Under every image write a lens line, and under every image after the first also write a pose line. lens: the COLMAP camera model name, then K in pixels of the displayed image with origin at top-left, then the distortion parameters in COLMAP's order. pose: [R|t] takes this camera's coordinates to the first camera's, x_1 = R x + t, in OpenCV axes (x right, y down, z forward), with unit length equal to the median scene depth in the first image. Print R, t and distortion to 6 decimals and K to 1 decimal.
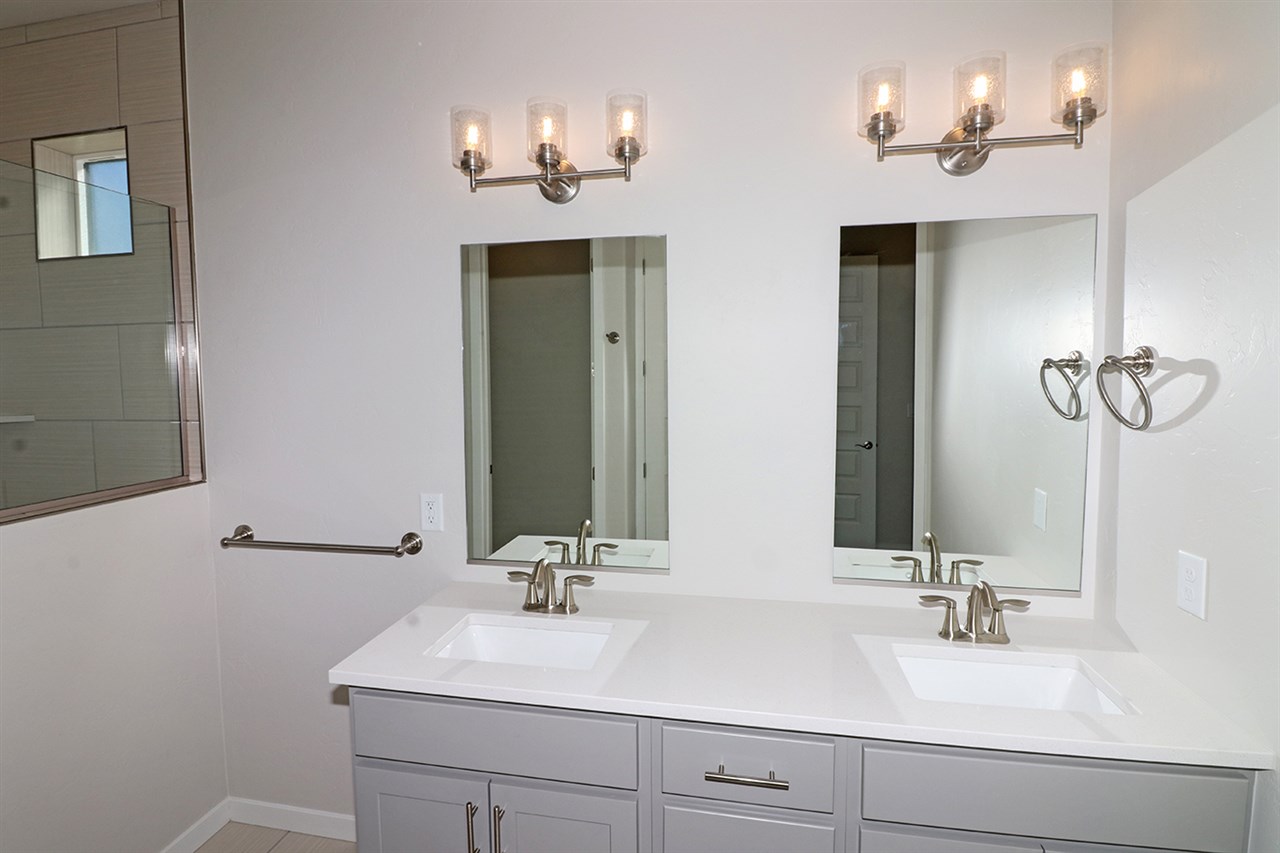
lens RADIAL K [[642.3, 0, 640.1], [0, 642.3, 391.5], [0, 0, 1]] dist [0.061983, -0.082883]
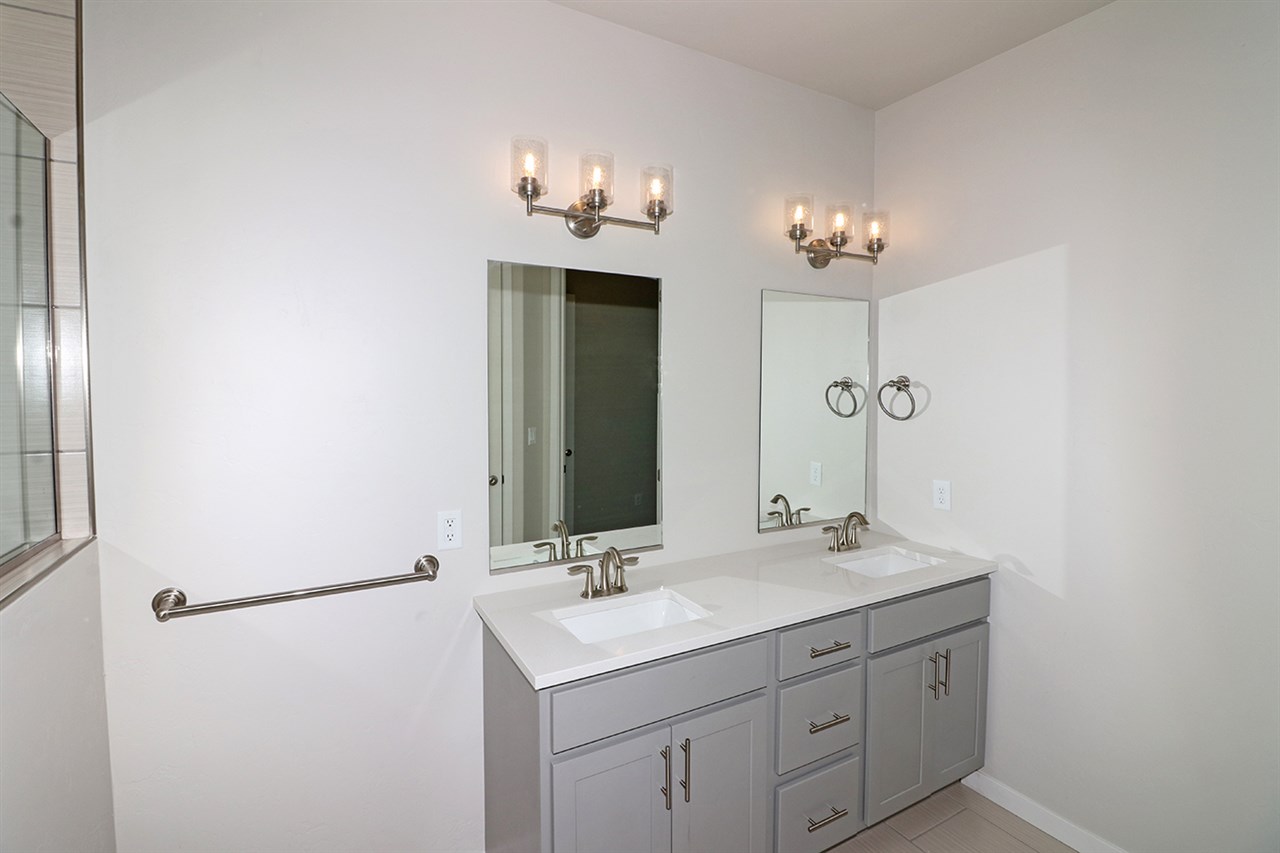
lens RADIAL K [[588.9, 0, 638.4], [0, 588.9, 408.4], [0, 0, 1]] dist [0.000221, -0.012109]
pose [[0.758431, -0.012978, 0.651624, -0.216075], [0.013882, 0.999897, 0.003757, 0.001291], [-0.651605, 0.006197, 0.758533, 0.045854]]
